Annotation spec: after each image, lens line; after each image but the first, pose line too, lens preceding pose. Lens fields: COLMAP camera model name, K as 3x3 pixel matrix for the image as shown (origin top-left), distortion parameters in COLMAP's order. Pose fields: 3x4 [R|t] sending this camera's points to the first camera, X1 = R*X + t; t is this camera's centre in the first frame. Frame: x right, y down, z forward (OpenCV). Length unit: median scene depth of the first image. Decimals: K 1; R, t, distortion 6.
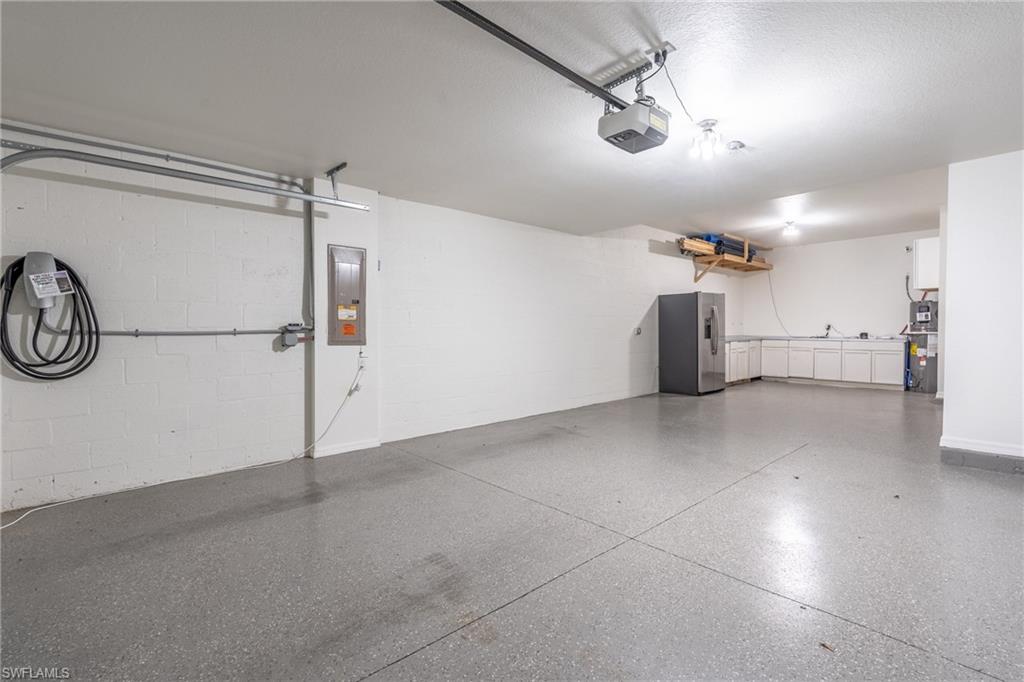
lens RADIAL K [[468.8, 0, 512.0], [0, 468.8, 341.0], [0, 0, 1]] dist [-0.003574, -0.000302]
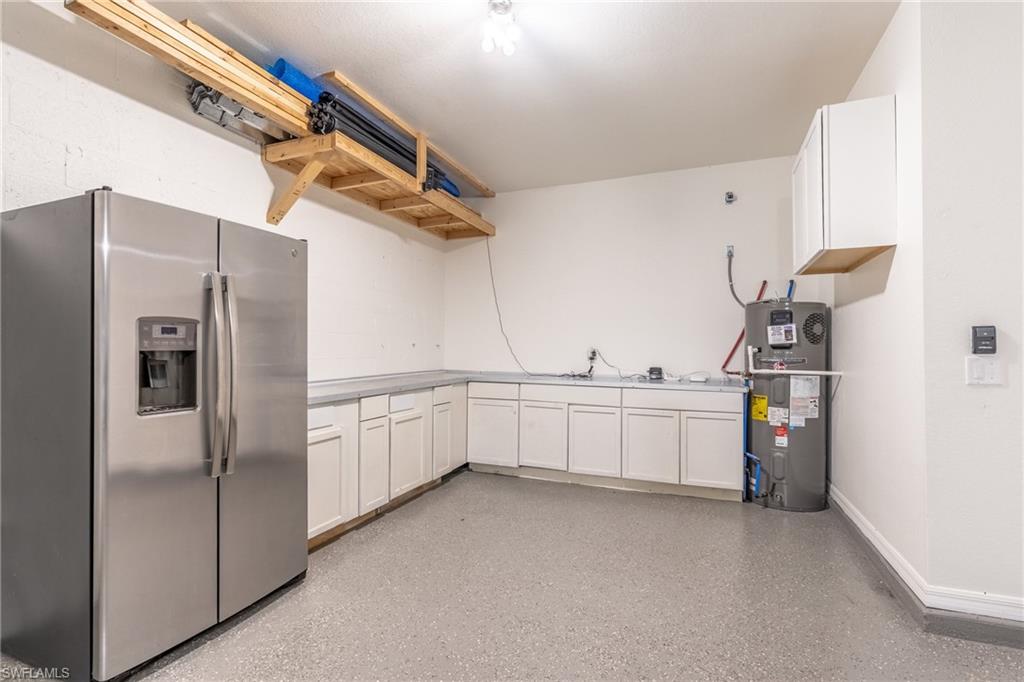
lens RADIAL K [[468.8, 0, 512.0], [0, 468.8, 341.0], [0, 0, 1]] dist [-0.003574, -0.000302]
pose [[0.898155, 0.017862, 0.439316, 0.424427], [0.001599, 0.999035, -0.043889, -0.025000], [-0.439676, 0.040122, 0.897260, 0.657129]]
